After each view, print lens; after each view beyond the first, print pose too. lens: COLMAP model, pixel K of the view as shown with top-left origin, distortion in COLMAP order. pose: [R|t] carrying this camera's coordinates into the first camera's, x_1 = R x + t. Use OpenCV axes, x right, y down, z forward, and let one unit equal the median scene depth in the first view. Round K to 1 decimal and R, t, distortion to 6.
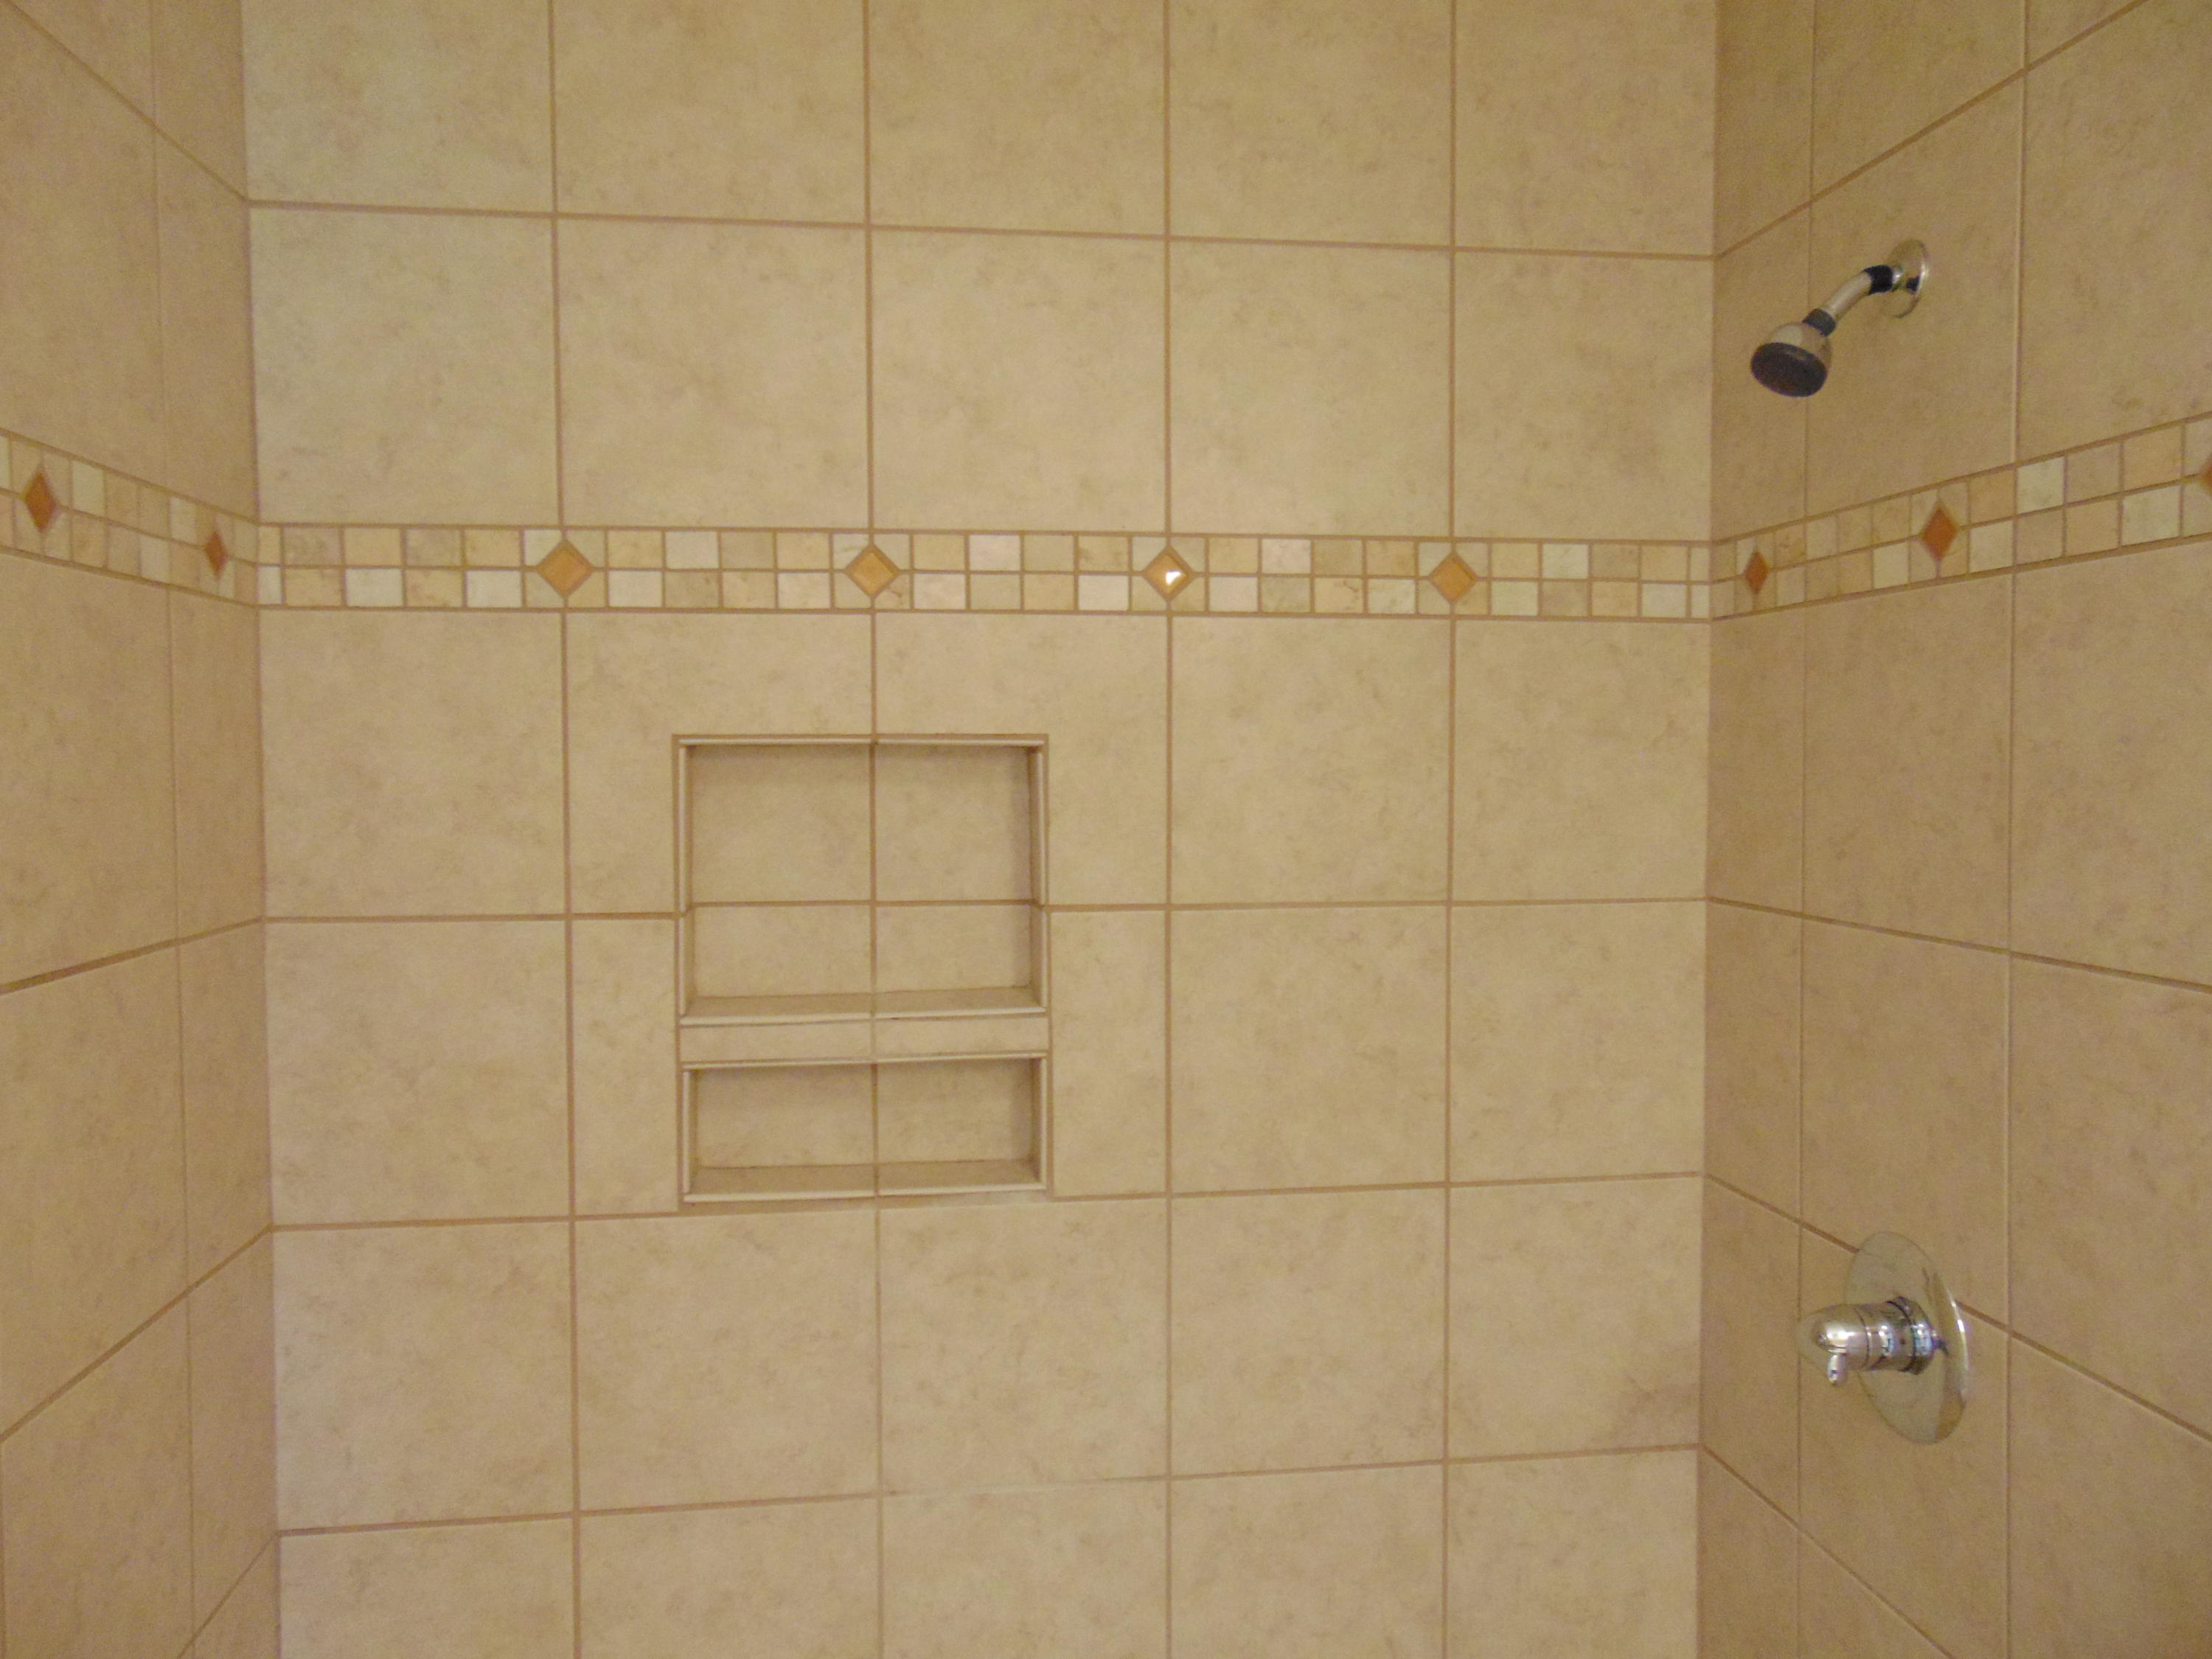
lens RADIAL K [[1656.4, 0, 1091.8], [0, 1656.4, 805.8], [0, 0, 1]] dist [-0.034729, 0.071438]
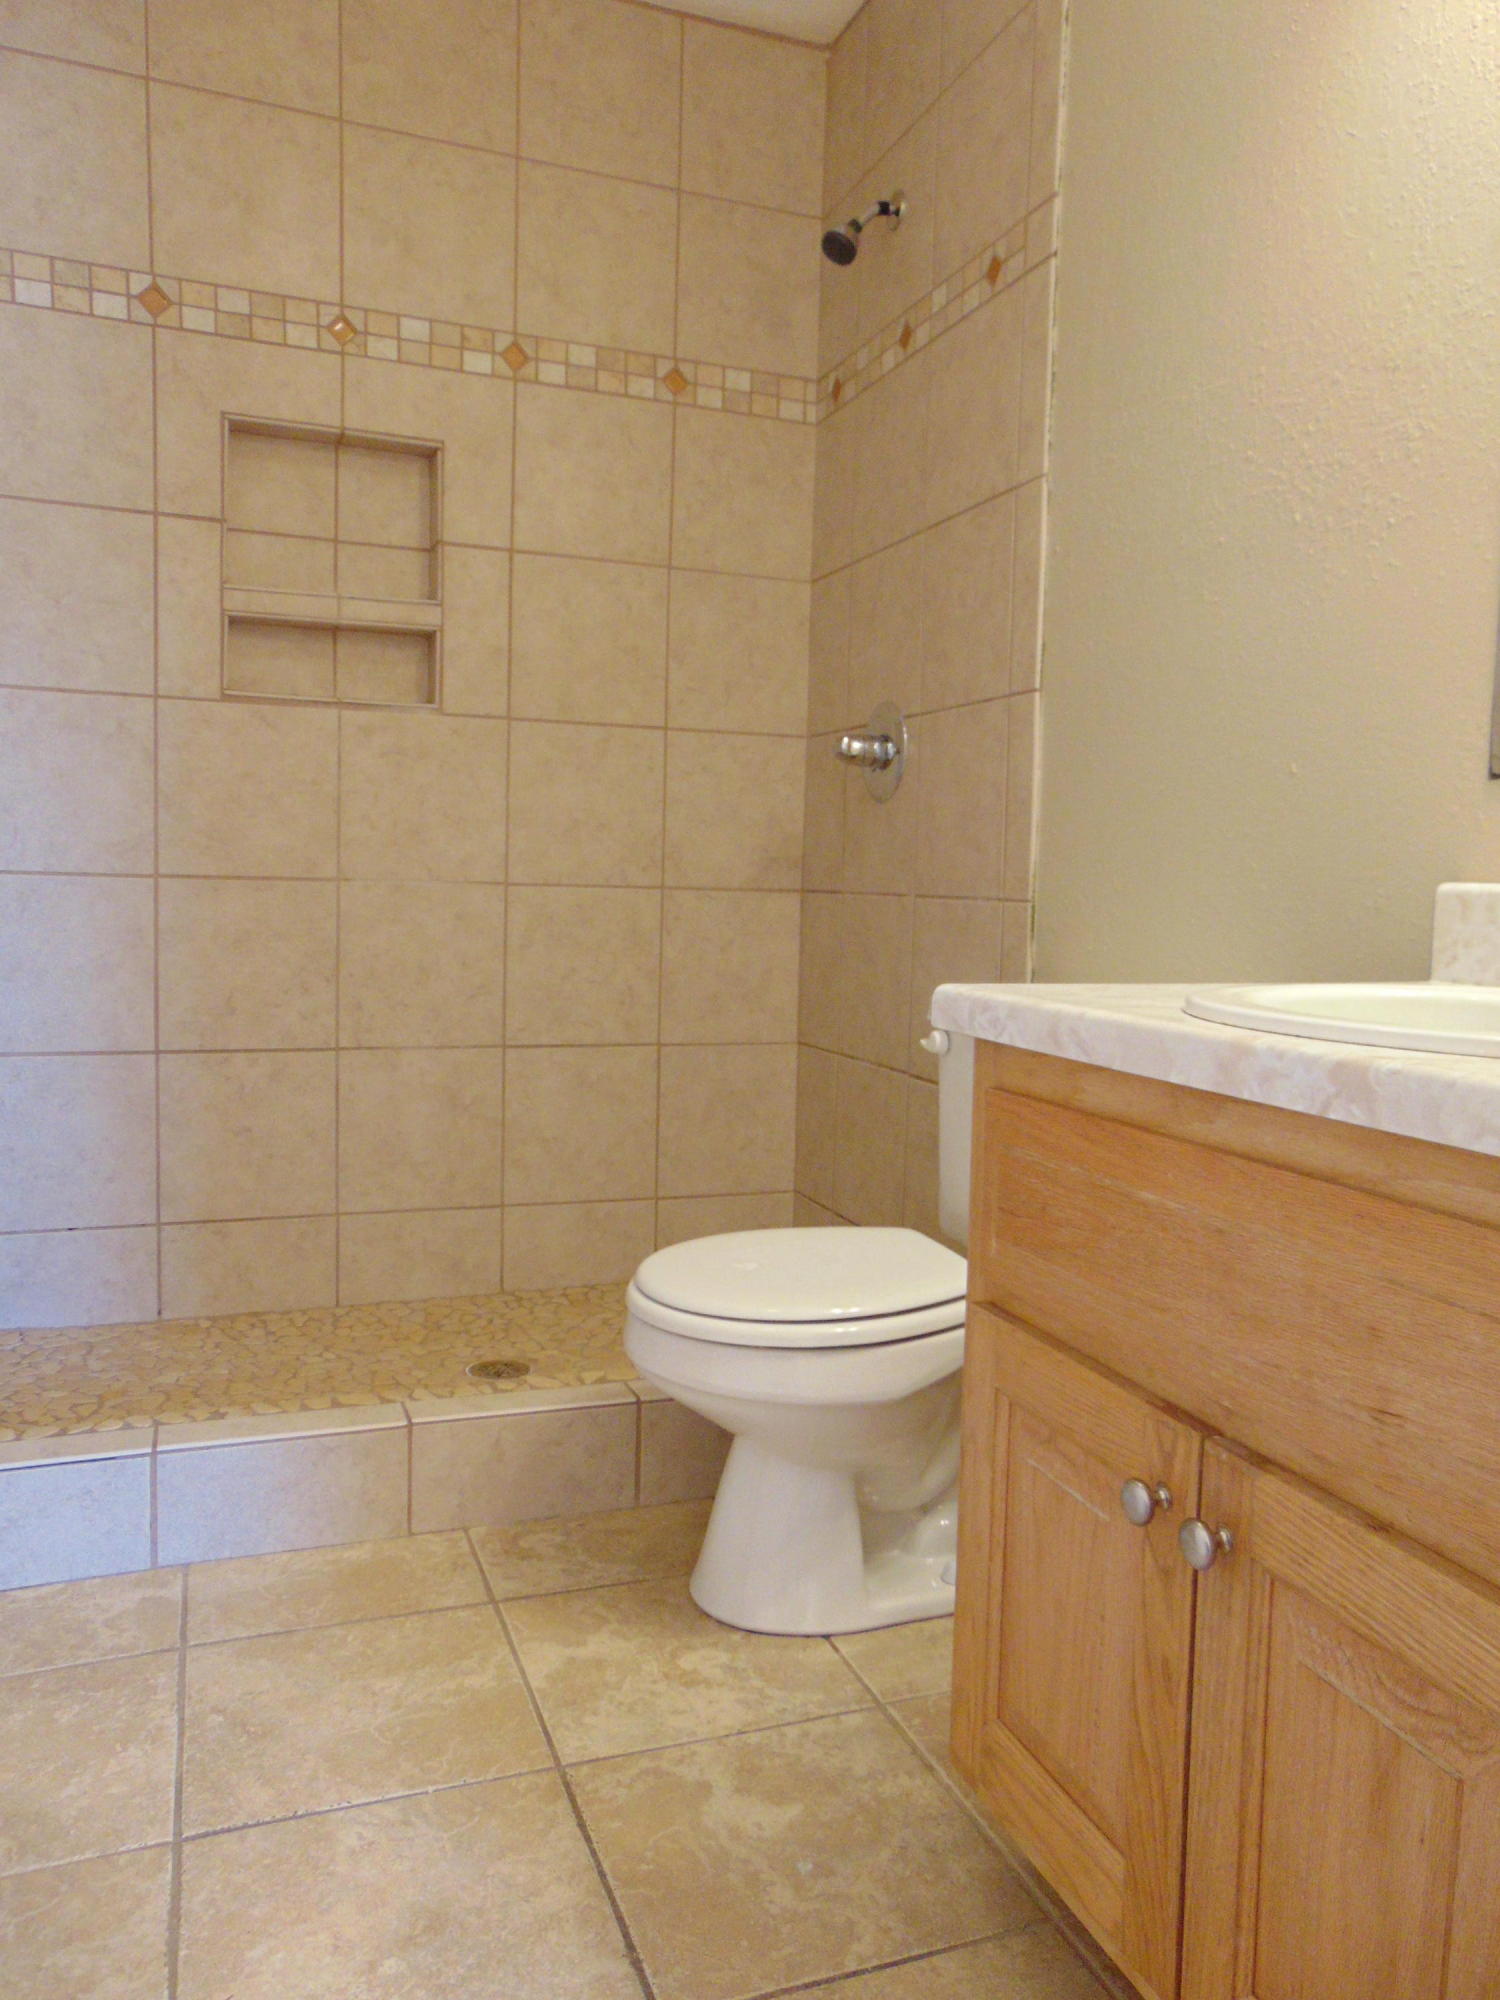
lens RADIAL K [[1497.7, 0, 760.6], [0, 1497.7, 1001.6], [0, 0, 1]] dist [-0.034729, 0.071438]
pose [[0.970923, 0.009915, 0.239186, -0.072228], [-0.022653, 0.998464, 0.050566, 0.455694], [-0.238317, -0.054514, 0.969656, -0.631393]]
